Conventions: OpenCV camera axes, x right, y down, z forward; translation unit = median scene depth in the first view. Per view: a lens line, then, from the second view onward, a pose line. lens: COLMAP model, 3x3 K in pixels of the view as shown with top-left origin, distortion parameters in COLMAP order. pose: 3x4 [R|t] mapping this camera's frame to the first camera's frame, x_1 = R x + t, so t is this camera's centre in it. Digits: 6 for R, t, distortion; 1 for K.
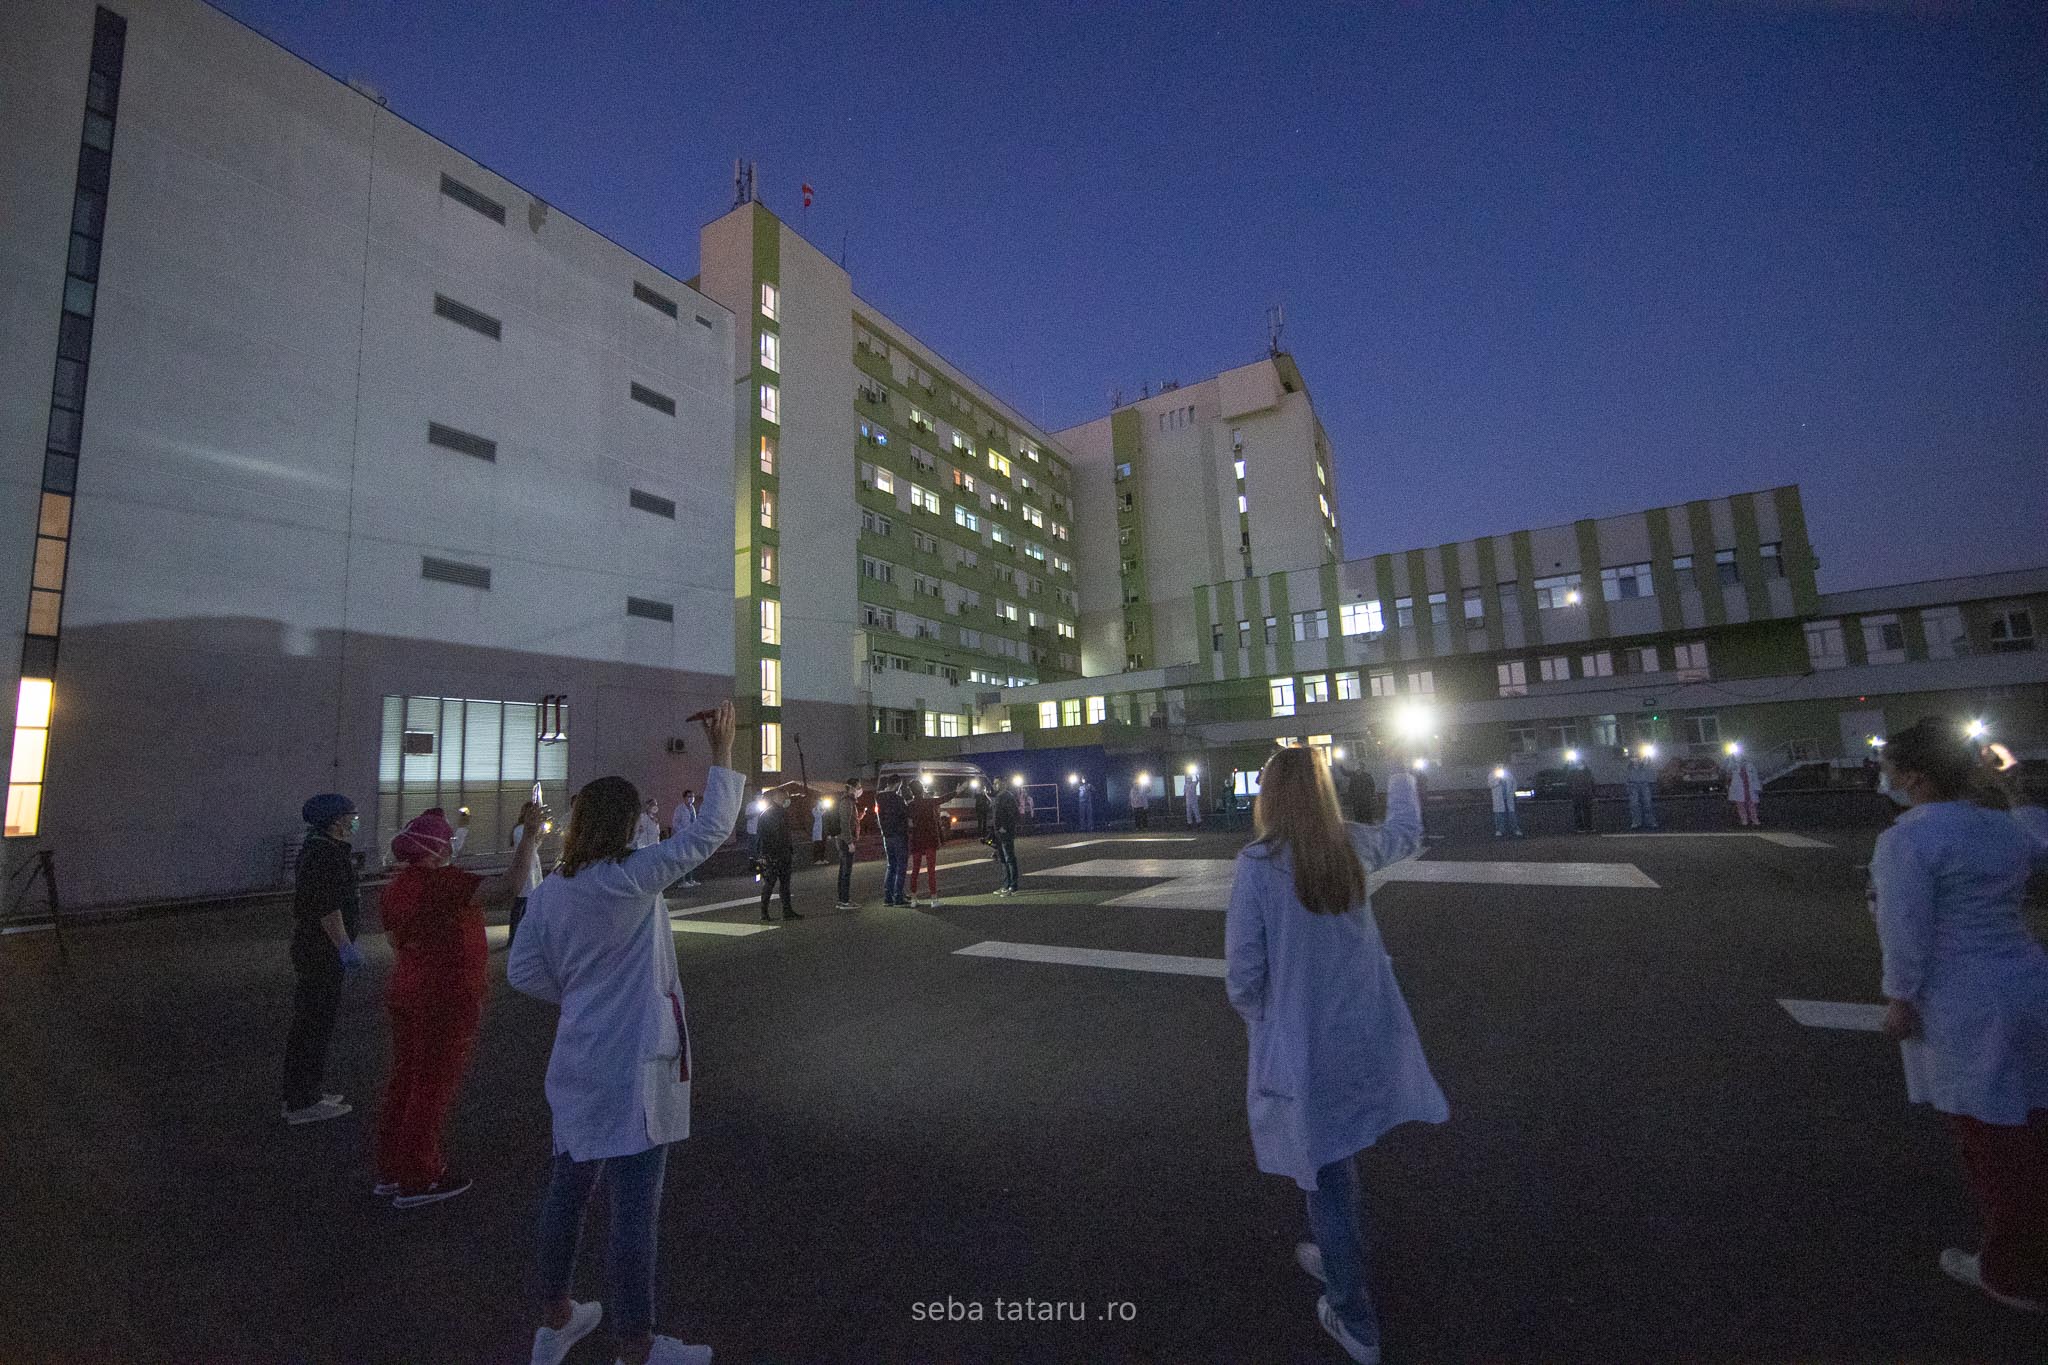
lens RADIAL K [[822.2, 0, 1024.0], [0, 822.2, 682.5], [0, 0, 1]] dist [0.001141, 0.000478]
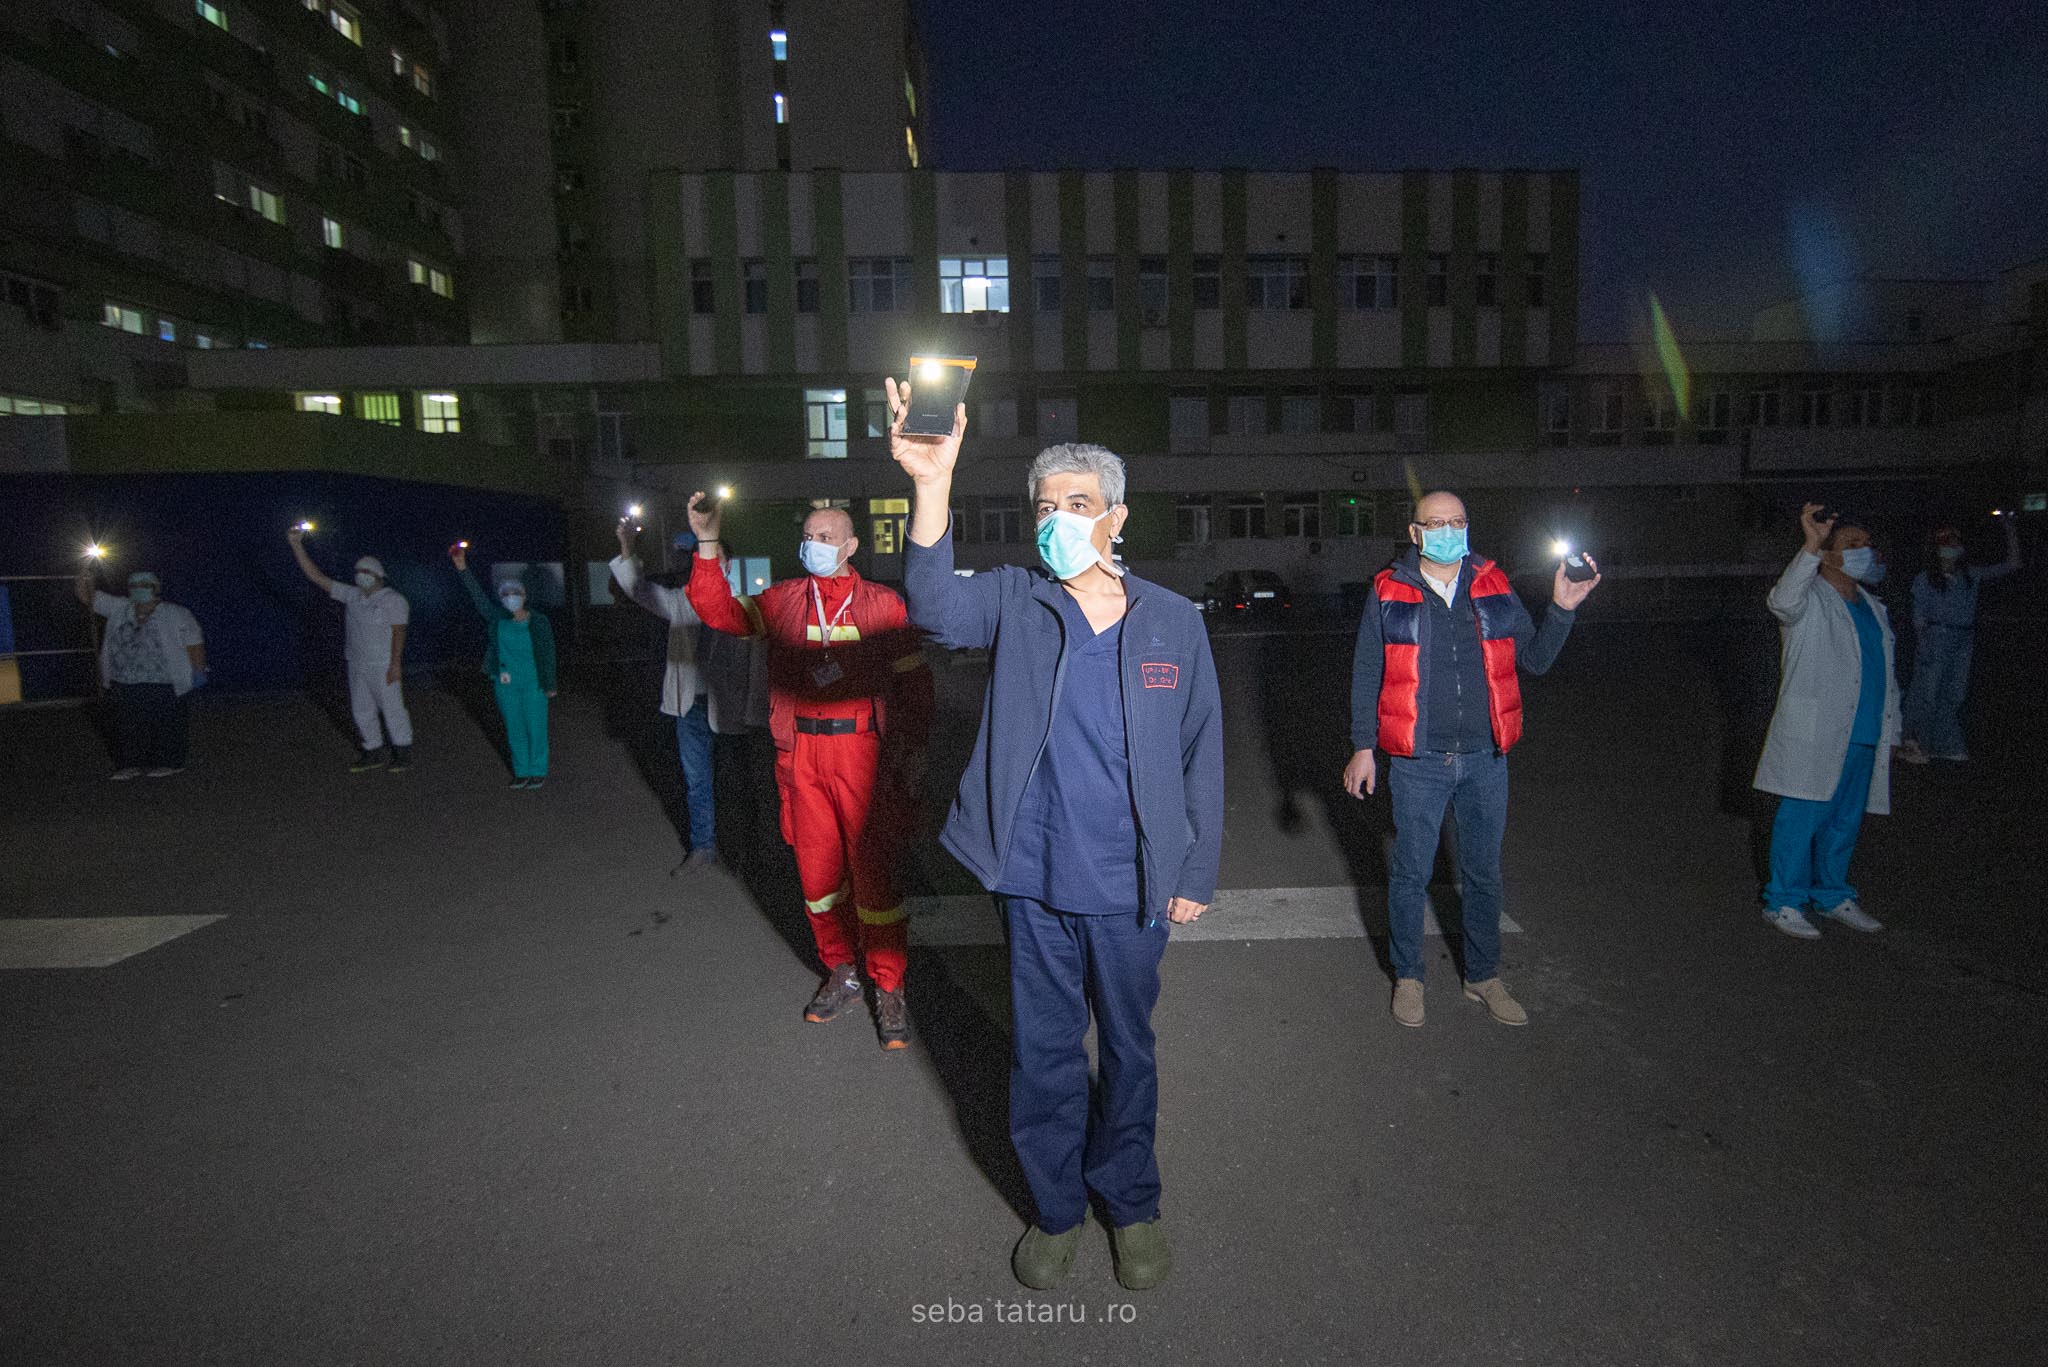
lens RADIAL K [[979.5, 0, 1107.7], [0, 979.5, 656.6], [0, 0, 1]] dist [-0.001077, 0.000296]
pose [[0.842096, -0.017816, 0.539034, 0.091008], [-0.090988, 0.980435, 0.174551, 0.029828], [-0.531598, -0.196034, 0.823999, 0.259170]]
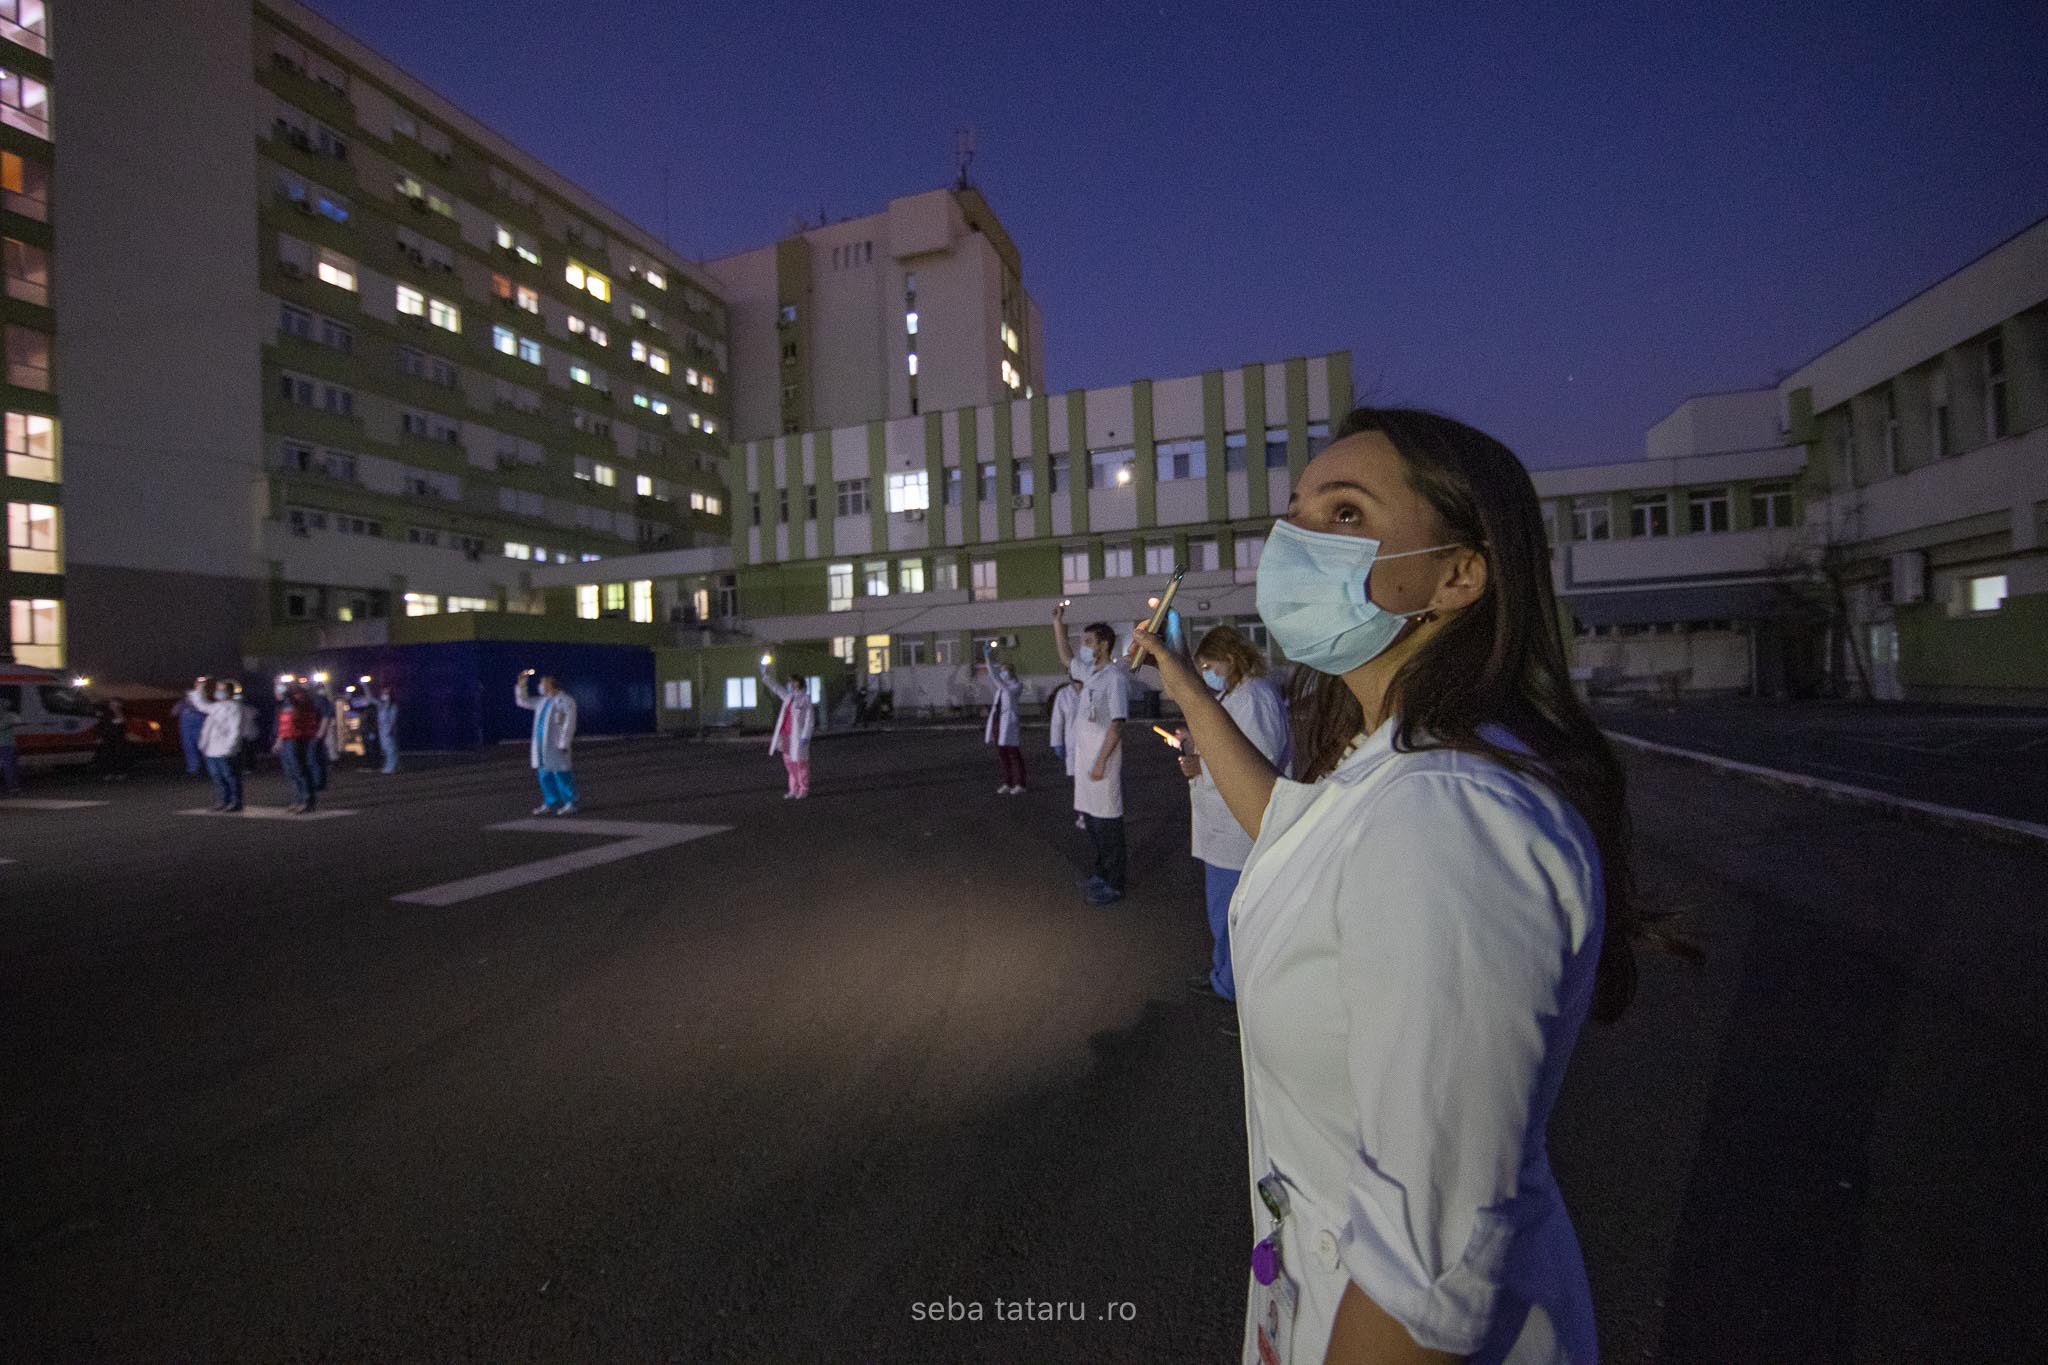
lens RADIAL K [[822.2, 0, 1024.0], [0, 822.2, 682.5], [0, 0, 1]] dist [0.001141, 0.000478]
pose [[0.981331, 0.013584, 0.191846, 0.260036], [-0.037546, 0.991841, 0.121823, 0.003654], [-0.188626, -0.126752, 0.973835, 0.118448]]
